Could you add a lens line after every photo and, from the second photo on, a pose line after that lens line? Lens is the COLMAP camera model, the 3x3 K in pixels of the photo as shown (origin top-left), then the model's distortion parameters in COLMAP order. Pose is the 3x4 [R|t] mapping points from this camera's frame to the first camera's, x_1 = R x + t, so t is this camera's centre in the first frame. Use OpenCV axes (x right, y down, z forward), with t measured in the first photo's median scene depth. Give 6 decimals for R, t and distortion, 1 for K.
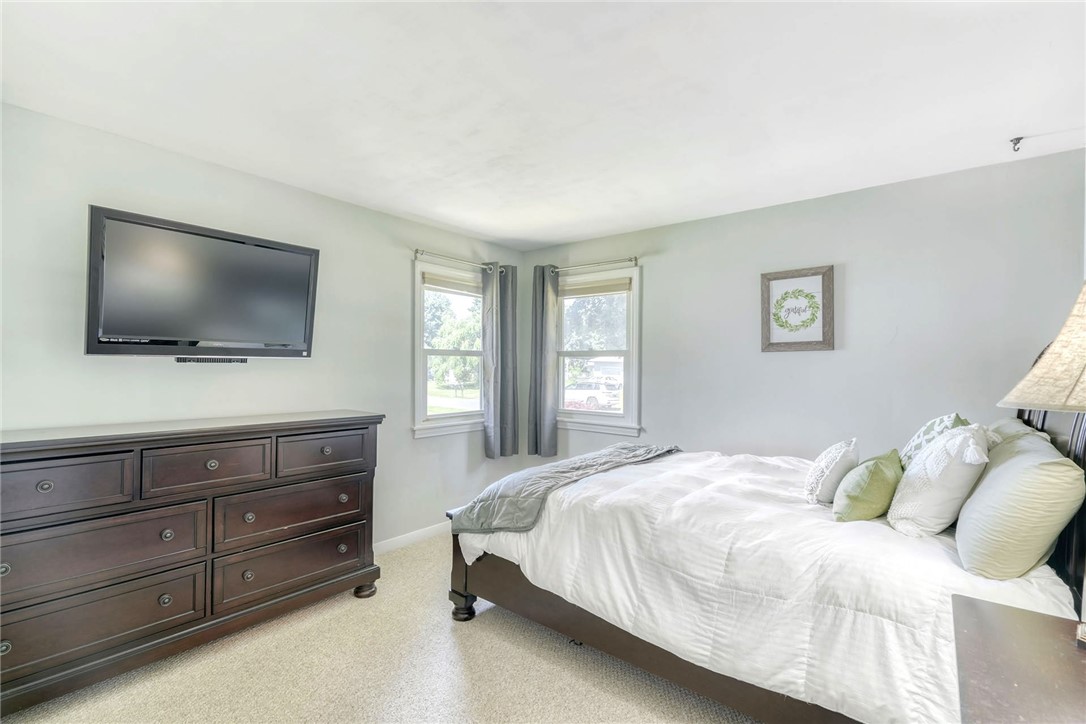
lens RADIAL K [[489.4, 0, 542.0], [0, 489.4, 363.6], [0, 0, 1]] dist [0.003753, 0.001164]
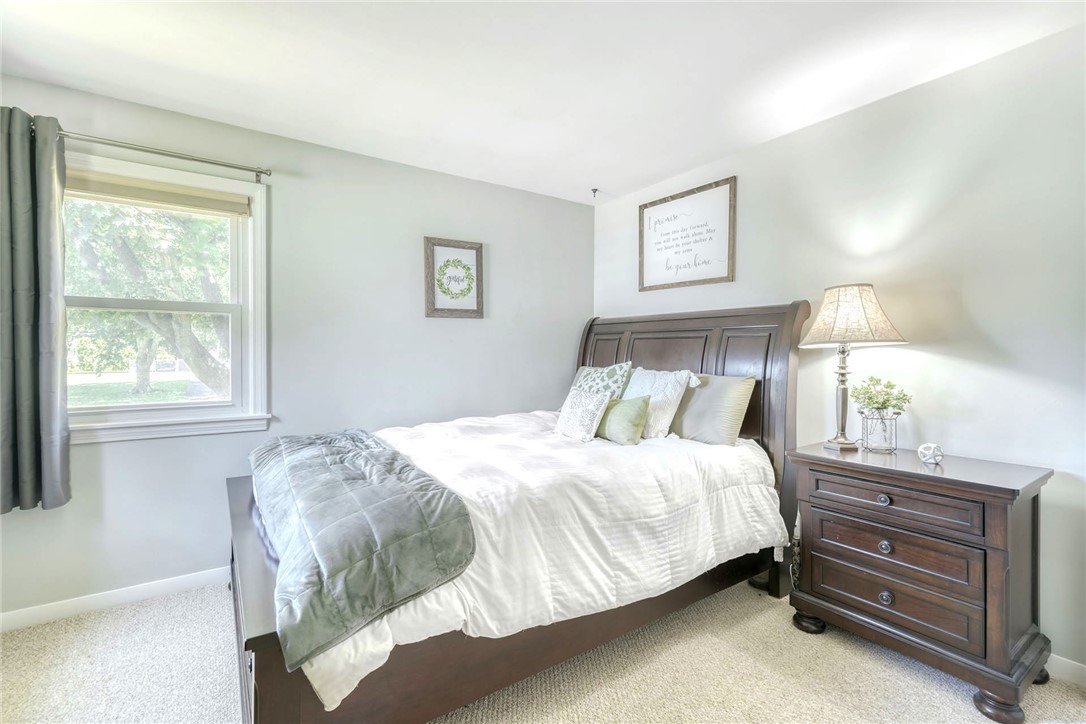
lens RADIAL K [[489.4, 0, 542.7], [0, 489.4, 354.6], [0, 0, 1]] dist [0.003753, 0.001164]
pose [[0.287942, -0.015501, 0.957522, -0.452151], [-0.004063, 0.999840, 0.017408, 0.035793], [-0.957639, -0.008903, 0.287833, 0.535482]]
